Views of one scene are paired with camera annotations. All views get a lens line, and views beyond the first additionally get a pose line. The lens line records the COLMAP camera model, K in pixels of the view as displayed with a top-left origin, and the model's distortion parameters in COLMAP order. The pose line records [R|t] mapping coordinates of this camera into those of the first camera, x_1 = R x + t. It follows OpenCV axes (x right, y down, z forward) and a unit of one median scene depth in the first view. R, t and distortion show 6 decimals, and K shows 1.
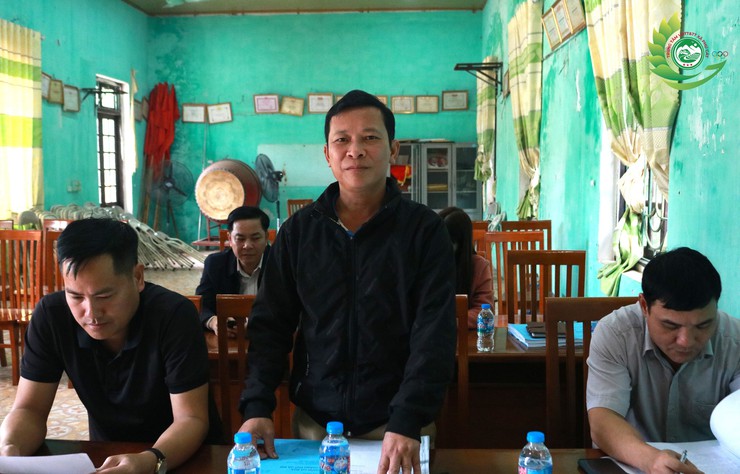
lens RADIAL K [[744.1, 0, 367.7], [0, 744.1, 241.0], [0, 0, 1]] dist [-0.118047, 0.000000]
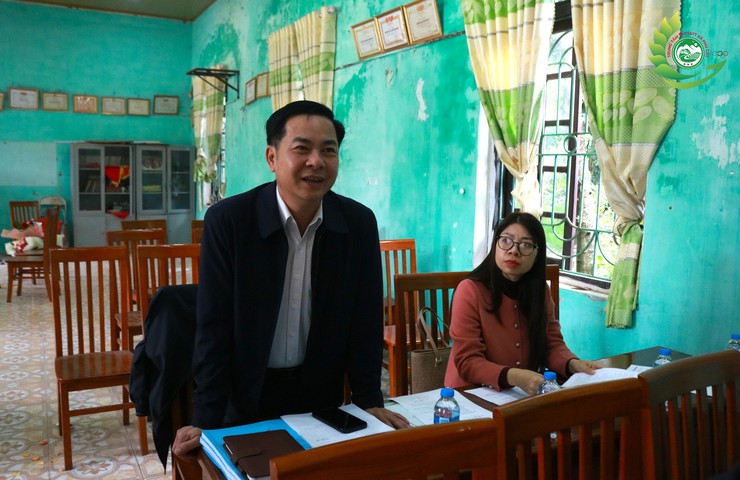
lens RADIAL K [[614.1, 0, 367.5], [0, 614.1, 245.0], [0, 0, 1]] dist [-0.136036, 0.086411]
pose [[0.849088, -0.033179, 0.527208, -0.094864], [0.020915, 0.999354, 0.029209, -0.011611], [-0.527837, -0.013775, 0.849234, 0.125465]]
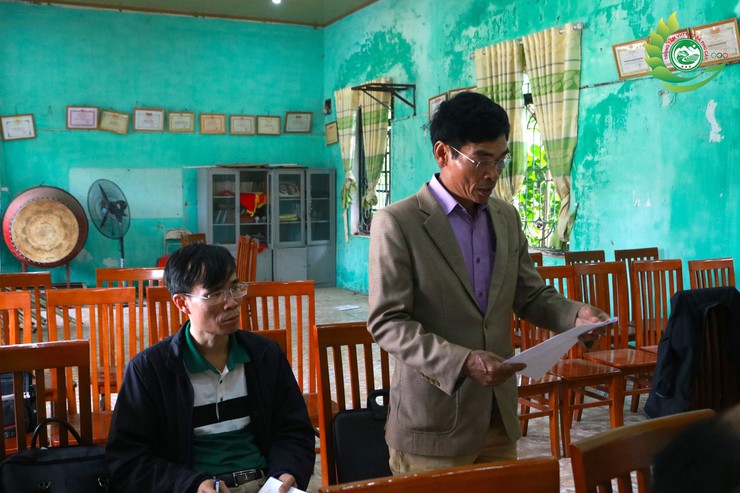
lens RADIAL K [[779.6, 0, 372.6], [0, 779.6, 247.5], [0, 0, 1]] dist [-0.088511, 0.000000]
pose [[0.876899, -0.032720, 0.479560, -0.268883], [0.048078, 0.998648, -0.019777, -0.011620], [-0.478265, 0.040399, 0.877286, 0.115454]]
